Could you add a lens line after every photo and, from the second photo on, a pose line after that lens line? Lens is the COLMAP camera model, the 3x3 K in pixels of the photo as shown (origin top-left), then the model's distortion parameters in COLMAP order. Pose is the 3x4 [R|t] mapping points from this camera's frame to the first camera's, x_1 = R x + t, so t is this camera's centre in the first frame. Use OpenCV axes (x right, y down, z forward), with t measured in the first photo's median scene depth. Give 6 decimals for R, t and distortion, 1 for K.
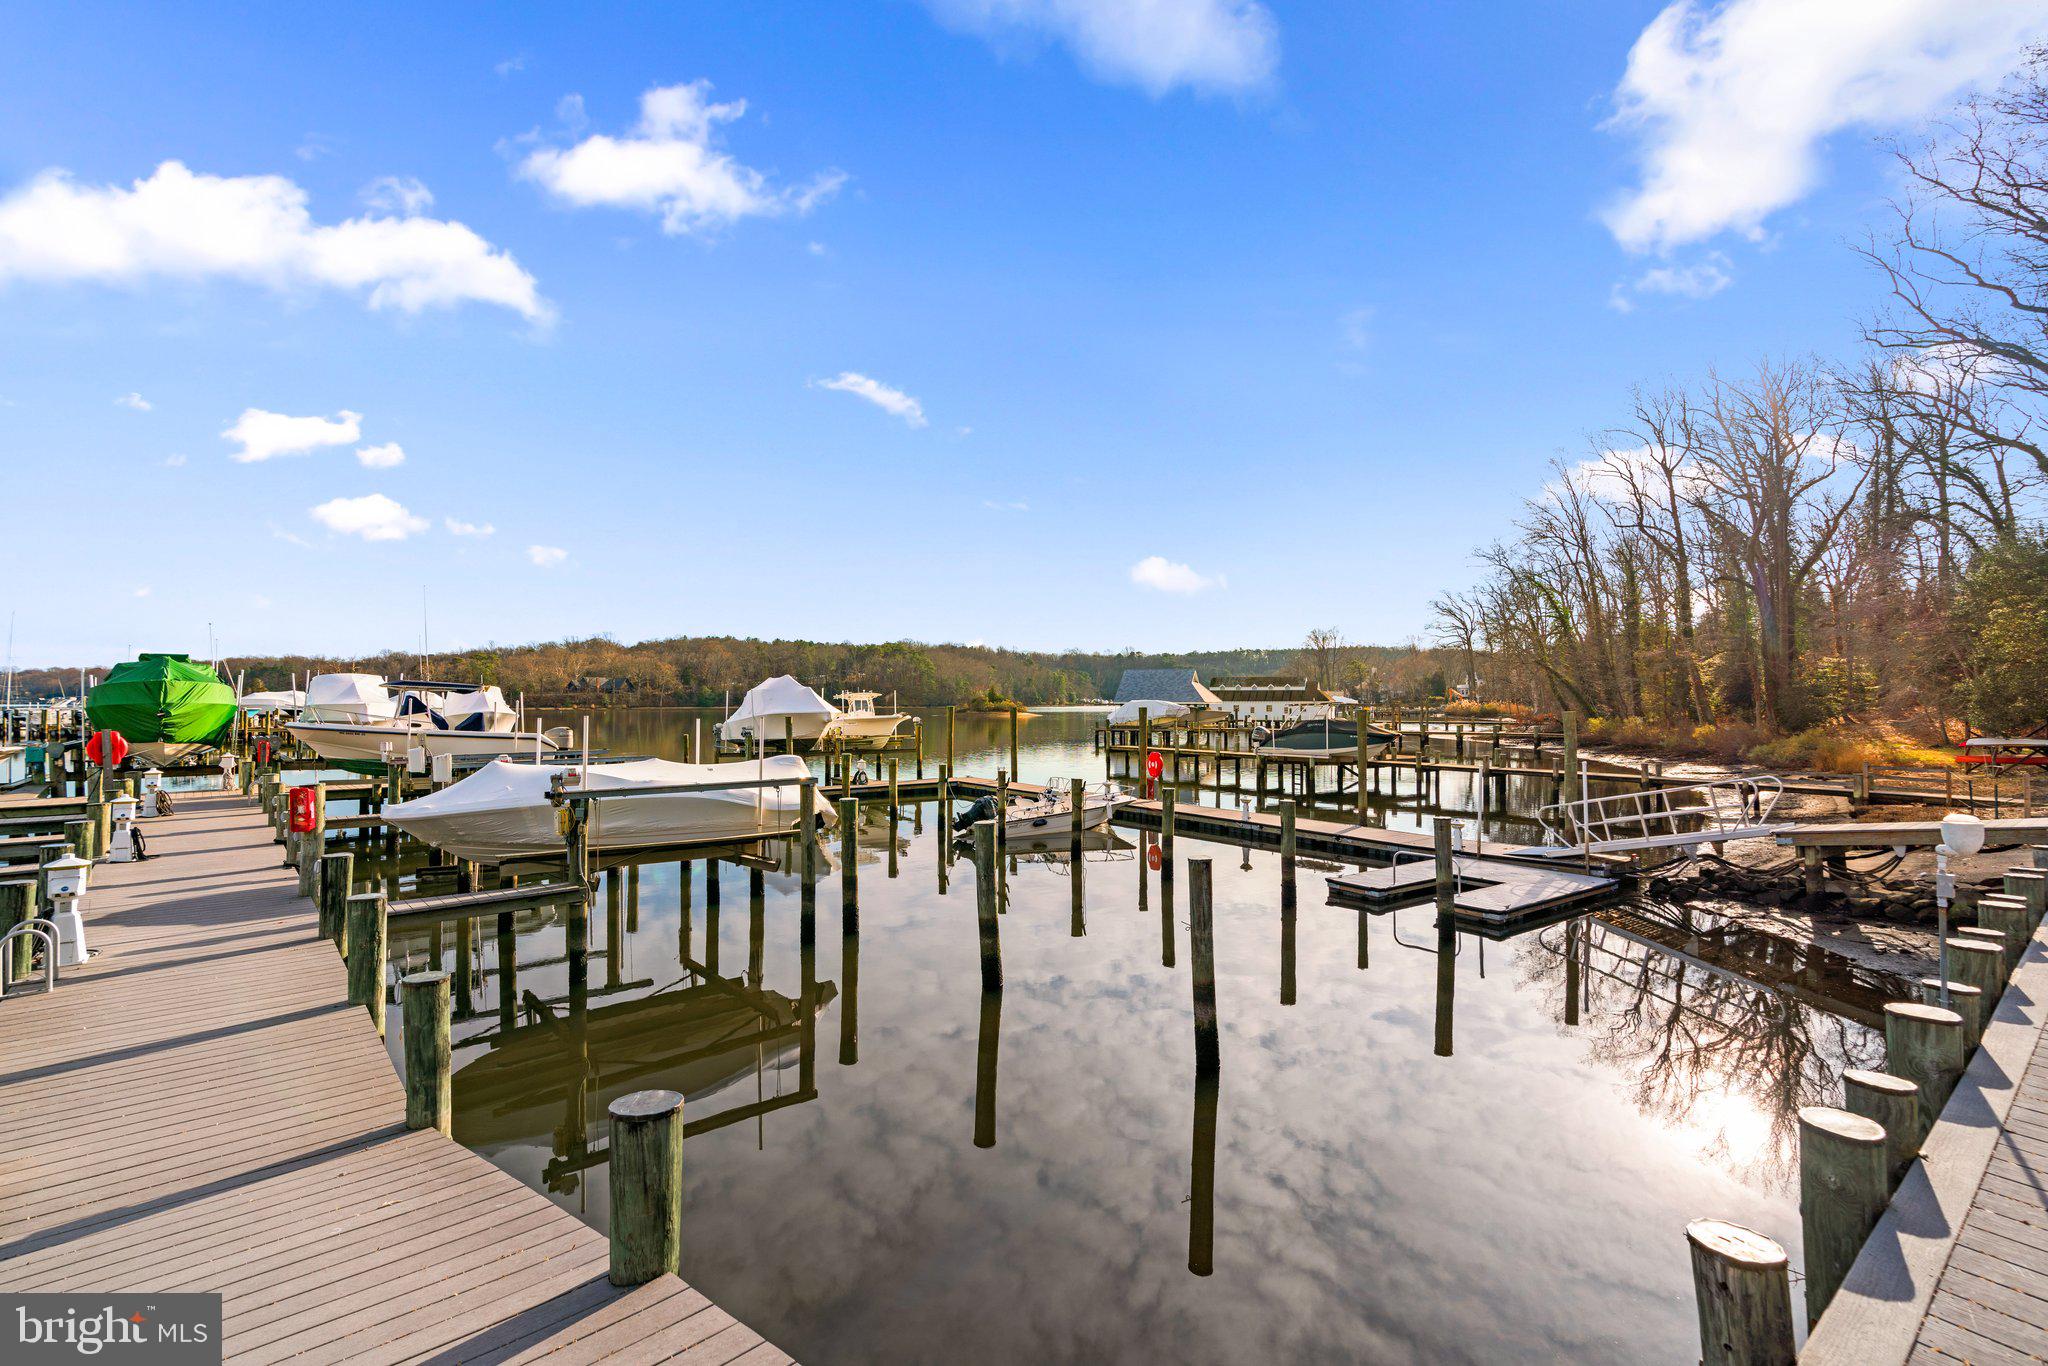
lens RADIAL K [[930.4, 0, 1027.2], [0, 930.4, 683.8], [0, 0, 1]] dist [-0.011570, 0.006498]
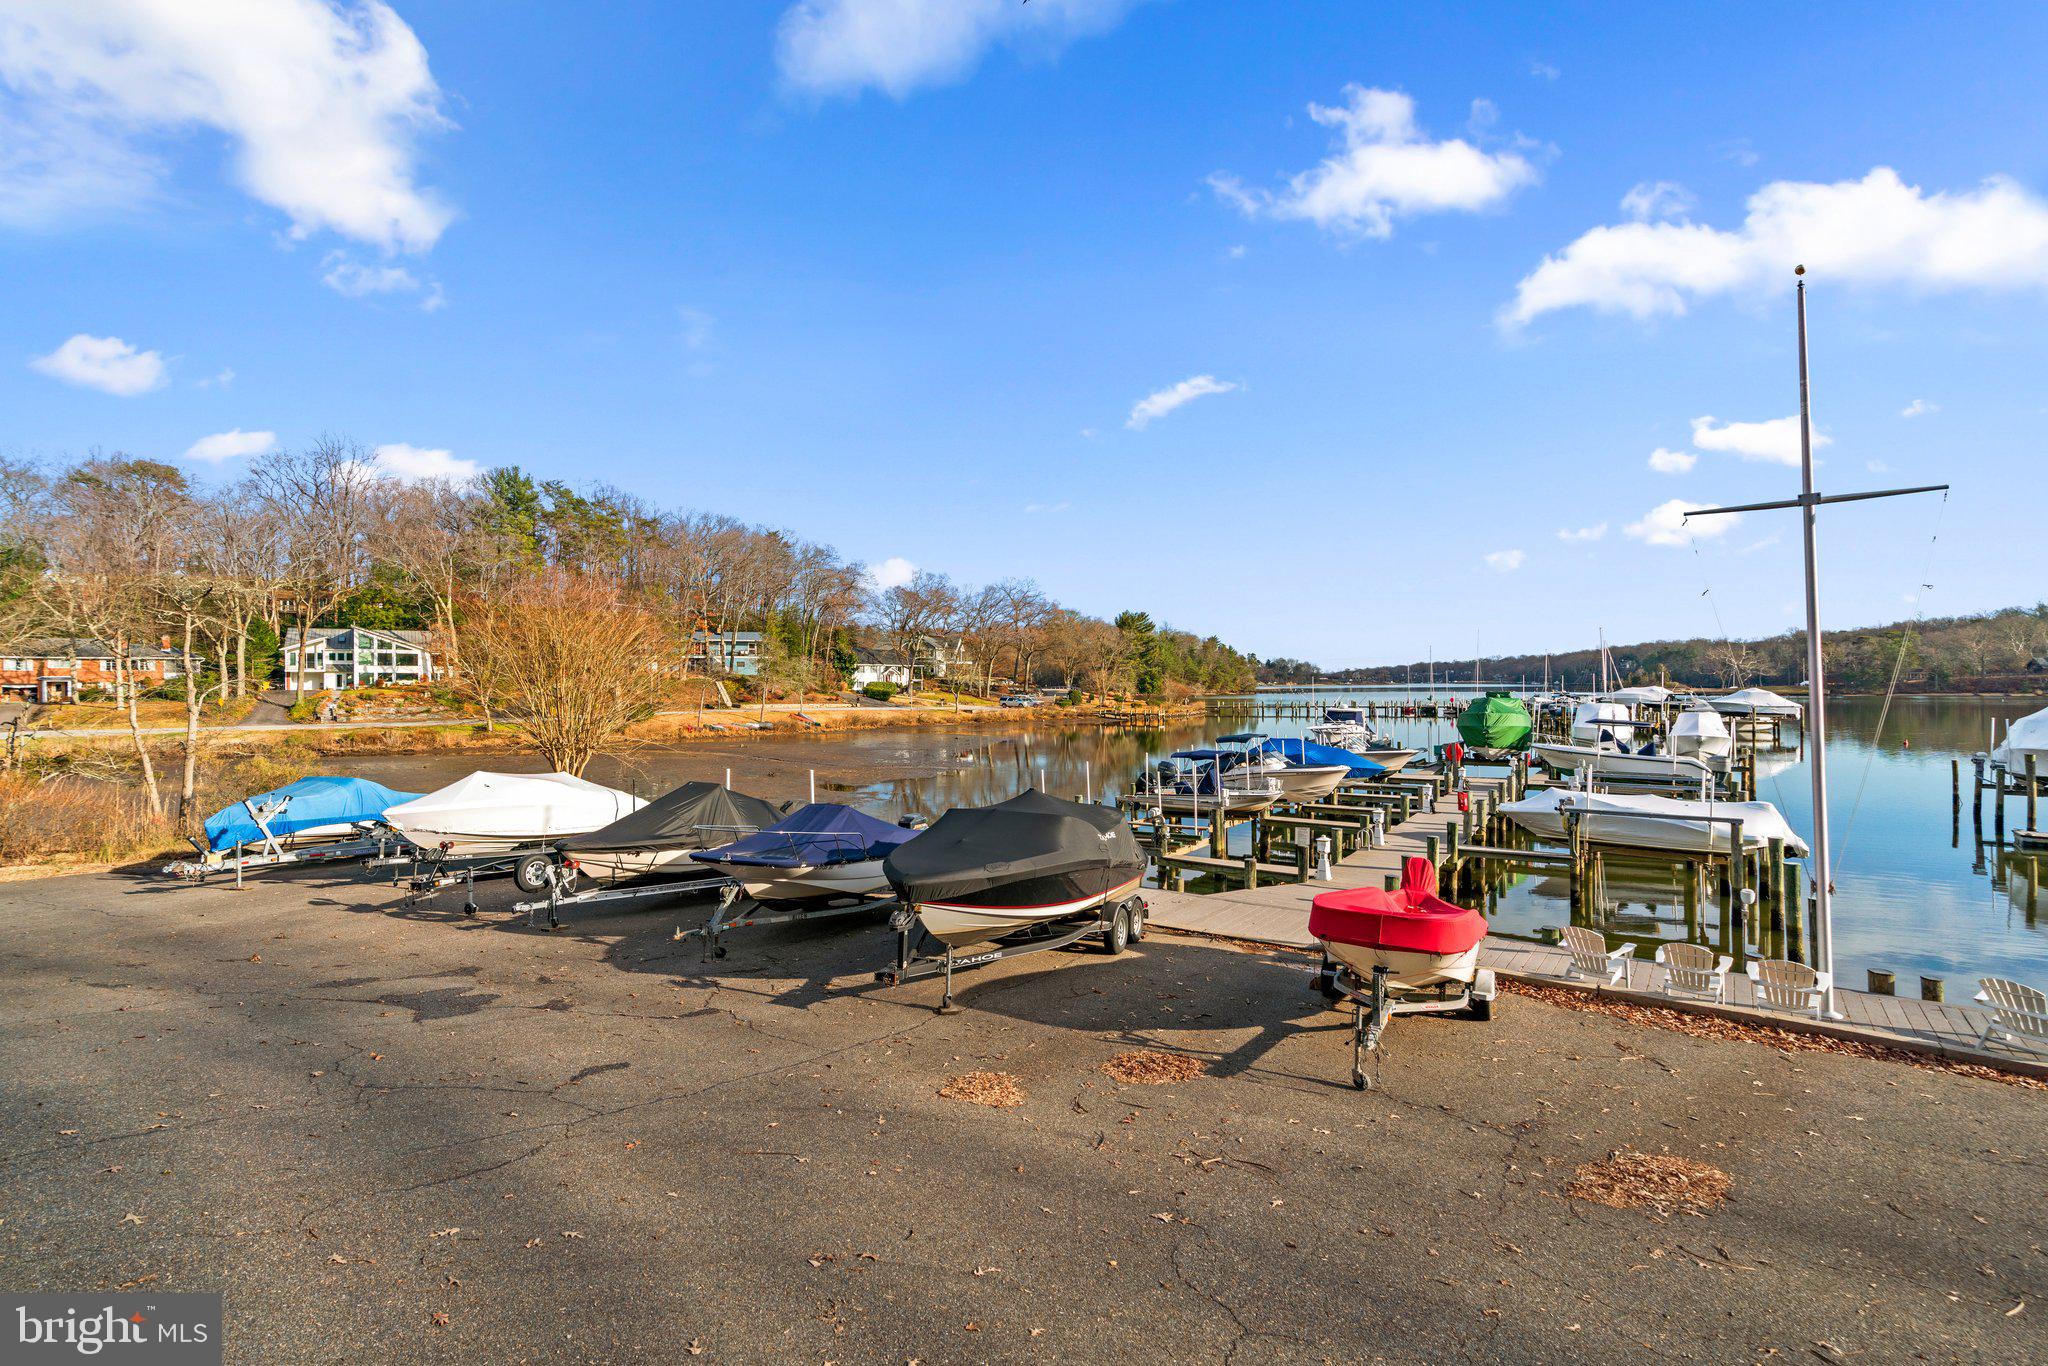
lens RADIAL K [[922.2, 0, 1028.3], [0, 922.2, 702.1], [0, 0, 1]] dist [-0.004636, 0.004302]
pose [[0.263538, 0.019728, -0.964447, 0.478612], [0.021813, 0.999413, 0.026403, -0.082089], [0.964402, -0.027995, 0.262953, -0.270916]]
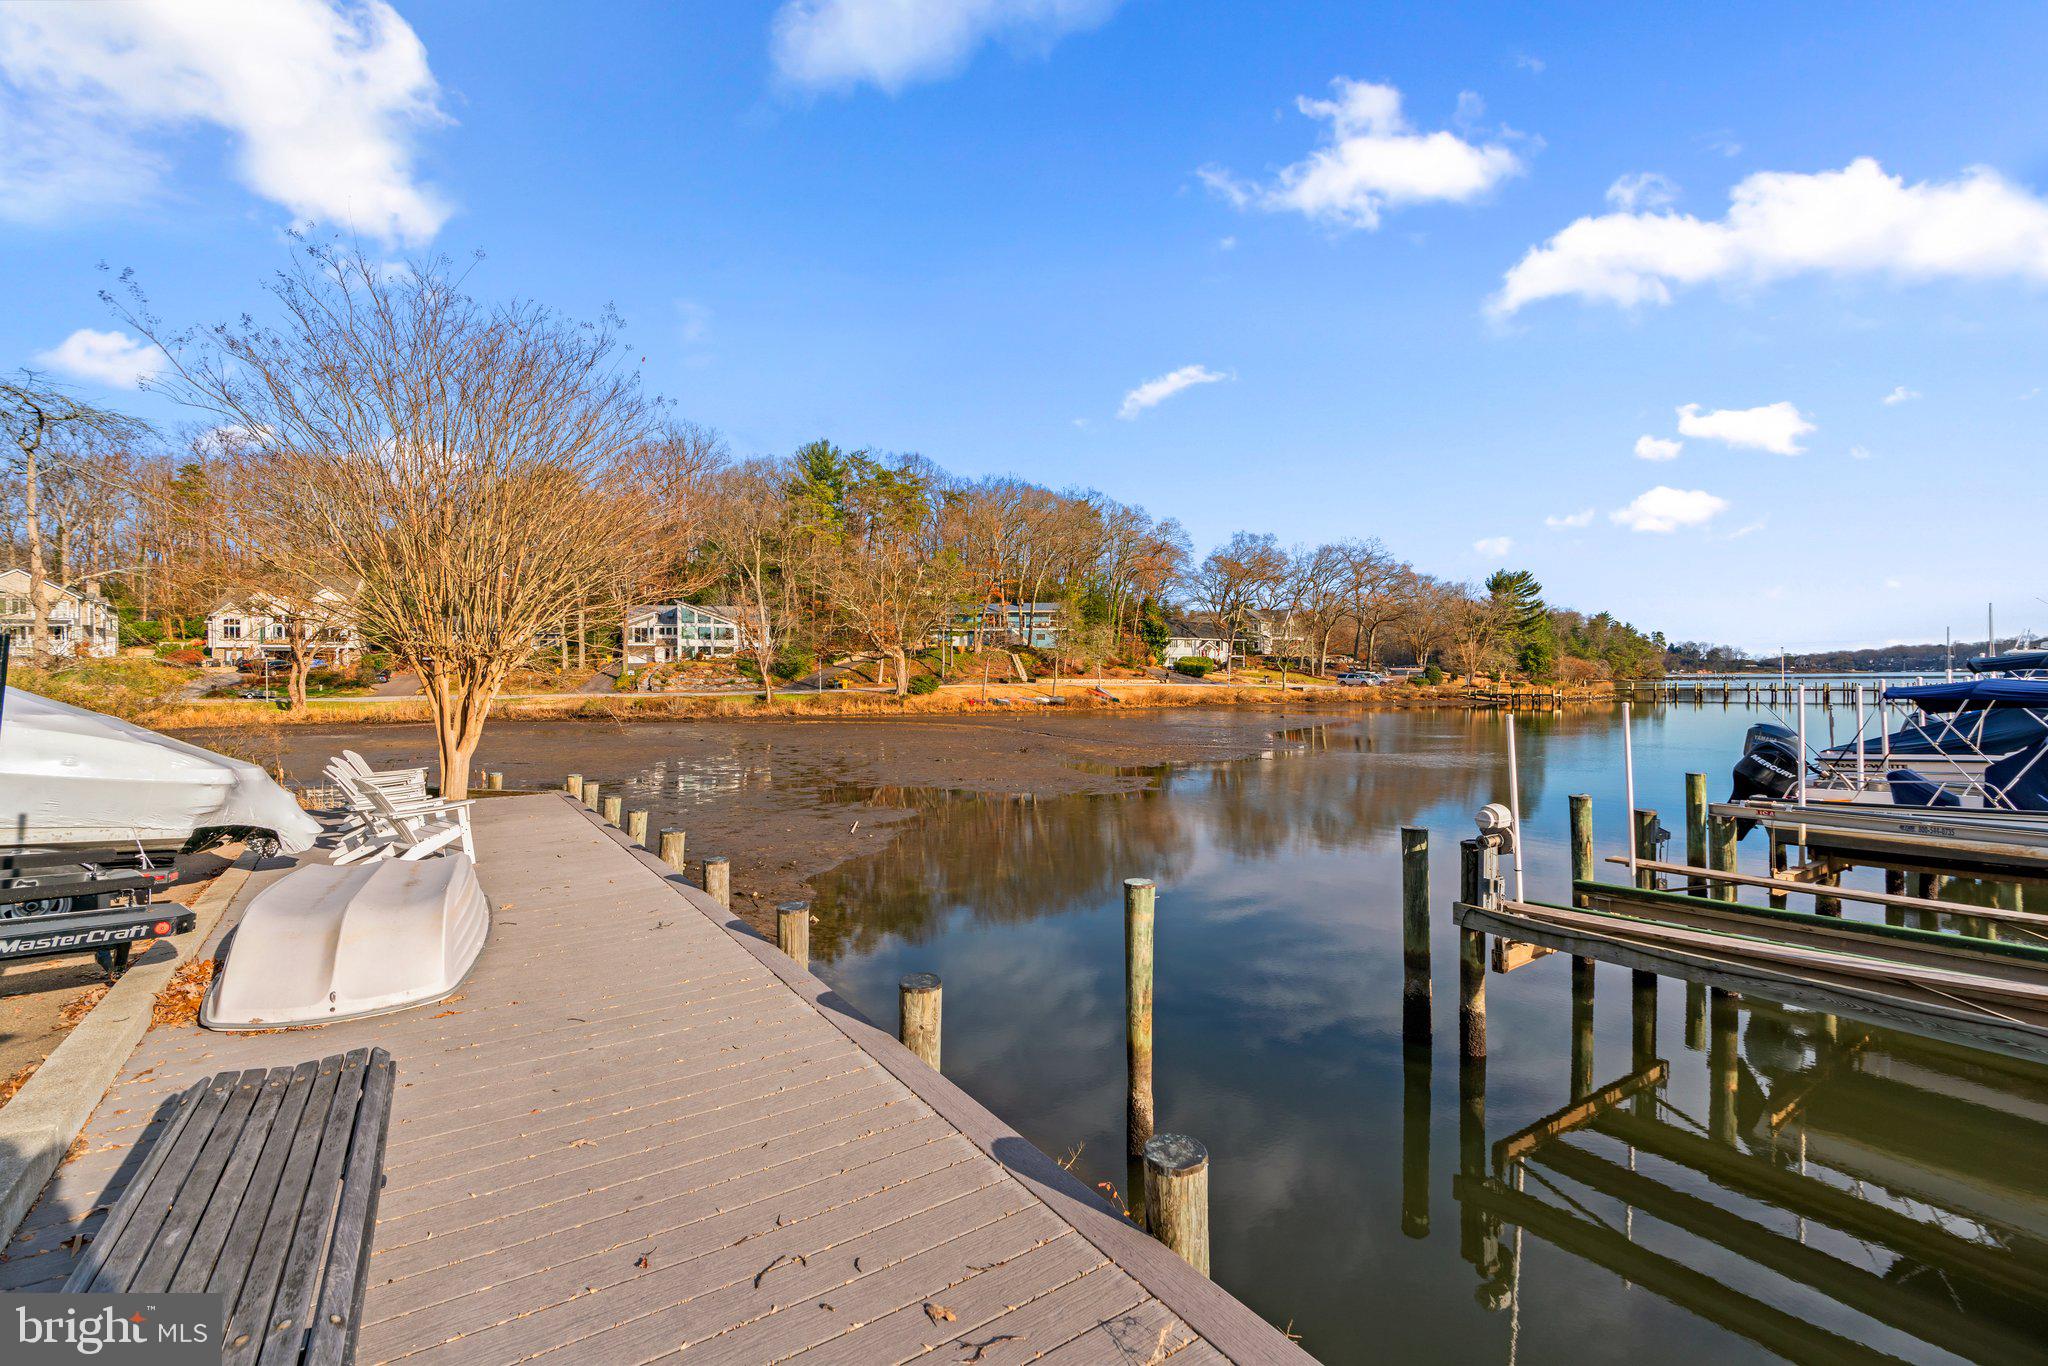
lens RADIAL K [[930.4, 0, 1027.2], [0, 930.4, 683.8], [0, 0, 1]] dist [-0.011570, 0.006498]
pose [[-0.083279, 0.011033, -0.996465, -0.117767], [0.023696, 0.999678, 0.009088, -0.002431], [0.996245, -0.022855, -0.083513, -0.144512]]
